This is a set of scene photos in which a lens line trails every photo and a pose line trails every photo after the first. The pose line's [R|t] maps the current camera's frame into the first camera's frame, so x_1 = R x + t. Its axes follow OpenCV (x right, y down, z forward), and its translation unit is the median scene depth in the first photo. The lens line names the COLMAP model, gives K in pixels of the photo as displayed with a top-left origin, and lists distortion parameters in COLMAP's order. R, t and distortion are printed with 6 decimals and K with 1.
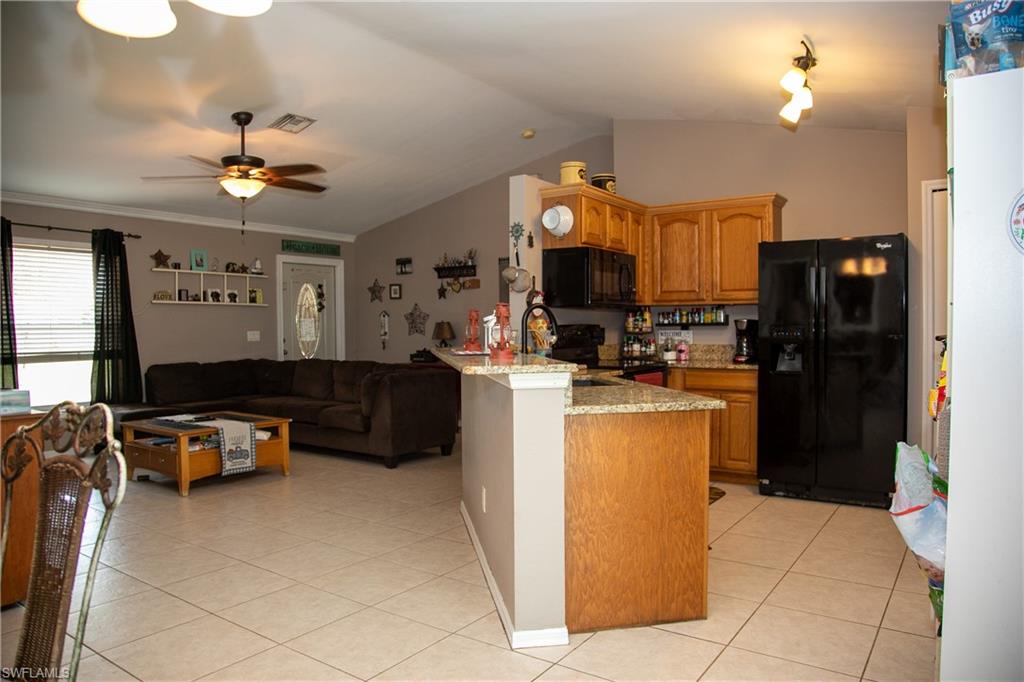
lens RADIAL K [[710.2, 0, 509.6], [0, 710.2, 345.1], [0, 0, 1]] dist [-0.116776, 0.065878]
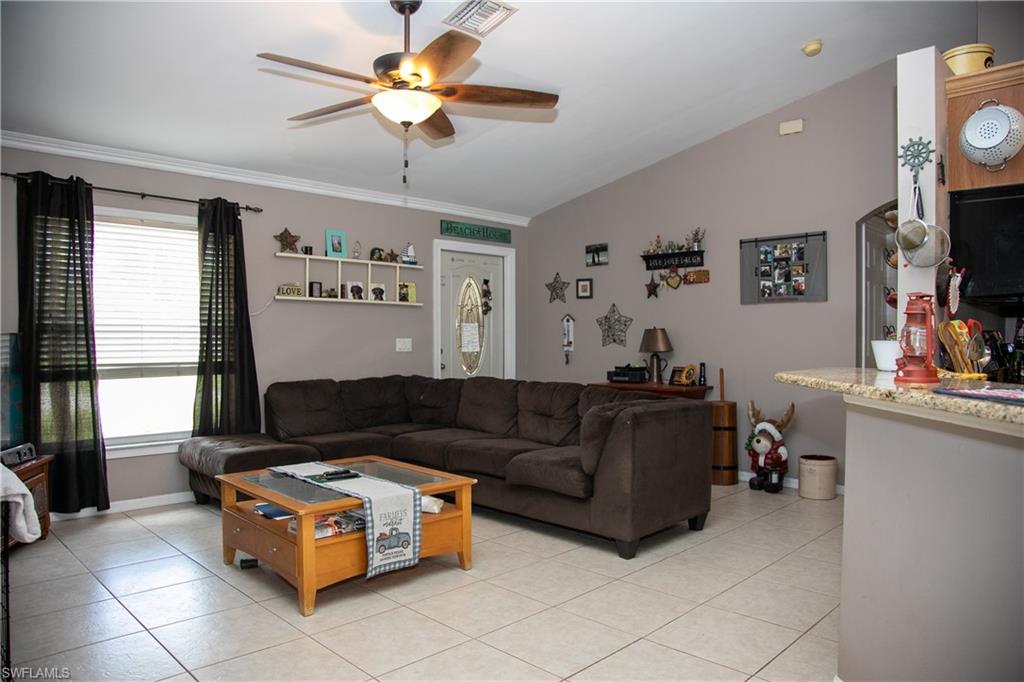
lens RADIAL K [[698.6, 0, 508.7], [0, 698.6, 345.9], [0, 0, 1]] dist [-0.105205, 0.001193]
pose [[0.984796, 0.010831, -0.173376, -0.170271], [-0.013193, 0.999835, -0.012477, -0.005285], [0.173212, 0.014575, 0.984777, 0.380745]]
